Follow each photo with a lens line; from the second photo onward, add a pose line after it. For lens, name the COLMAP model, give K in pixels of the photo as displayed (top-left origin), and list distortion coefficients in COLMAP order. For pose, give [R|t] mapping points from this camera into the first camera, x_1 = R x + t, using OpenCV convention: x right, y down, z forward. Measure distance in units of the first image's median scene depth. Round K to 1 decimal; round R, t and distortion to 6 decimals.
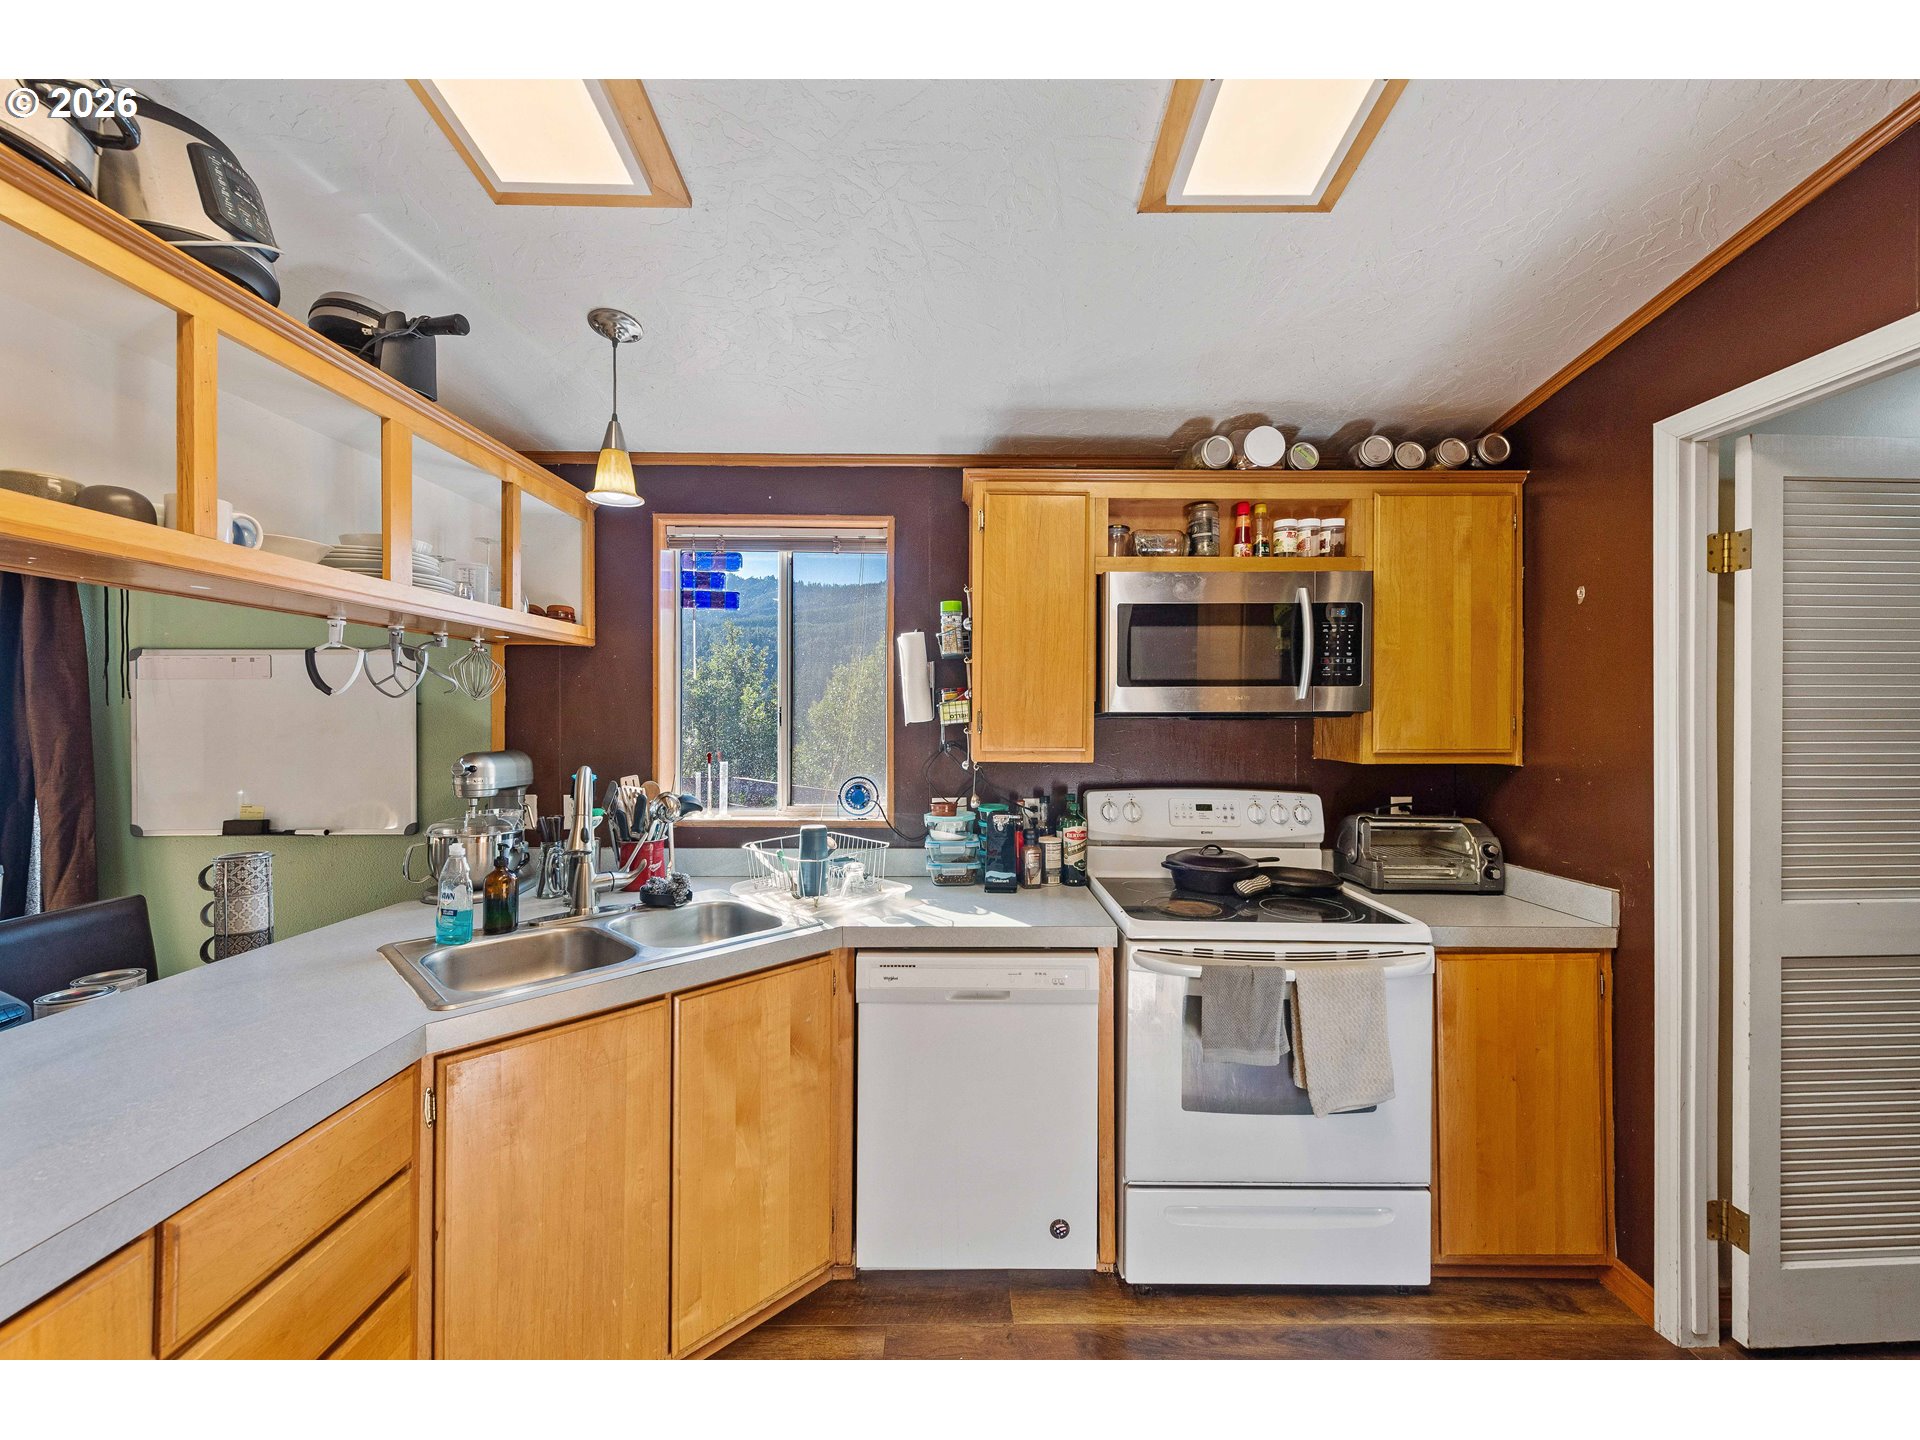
lens RADIAL K [[759.6, 0, 959.0], [0, 759.6, 724.3], [0, 0, 1]] dist [0.000788, -0.003194]
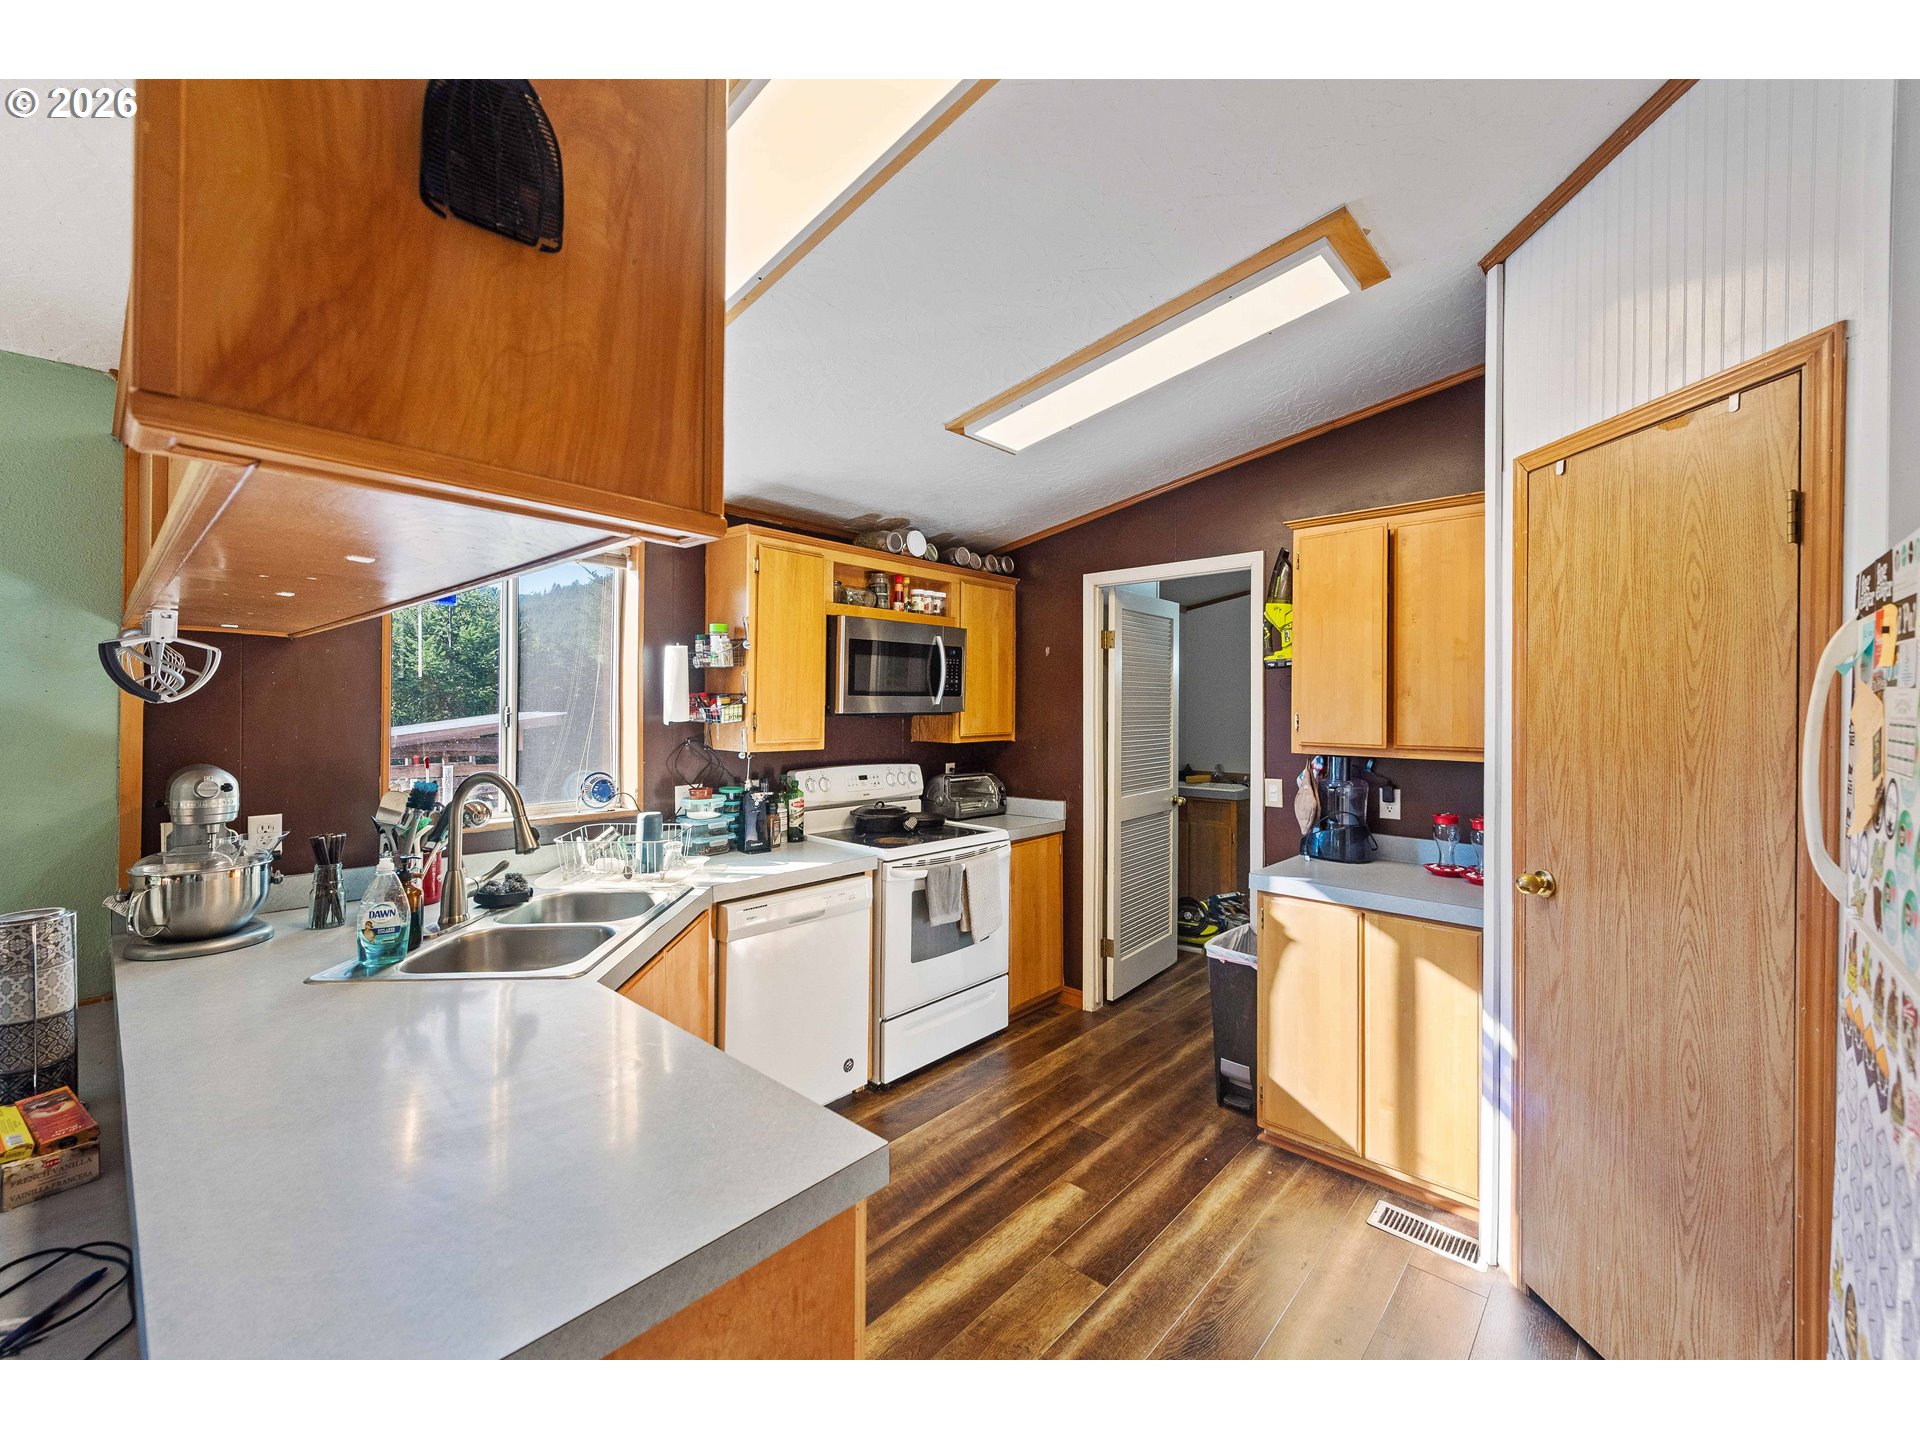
lens RADIAL K [[783.9, 0, 960.0], [0, 783.9, 720.0], [0, 0, 1]] dist [-0.000666, 0.000039]
pose [[0.664962, -0.012746, 0.746768, -0.733938], [0.003677, 0.999898, 0.013792, -0.021893], [-0.746868, -0.006425, 0.664941, -0.143636]]
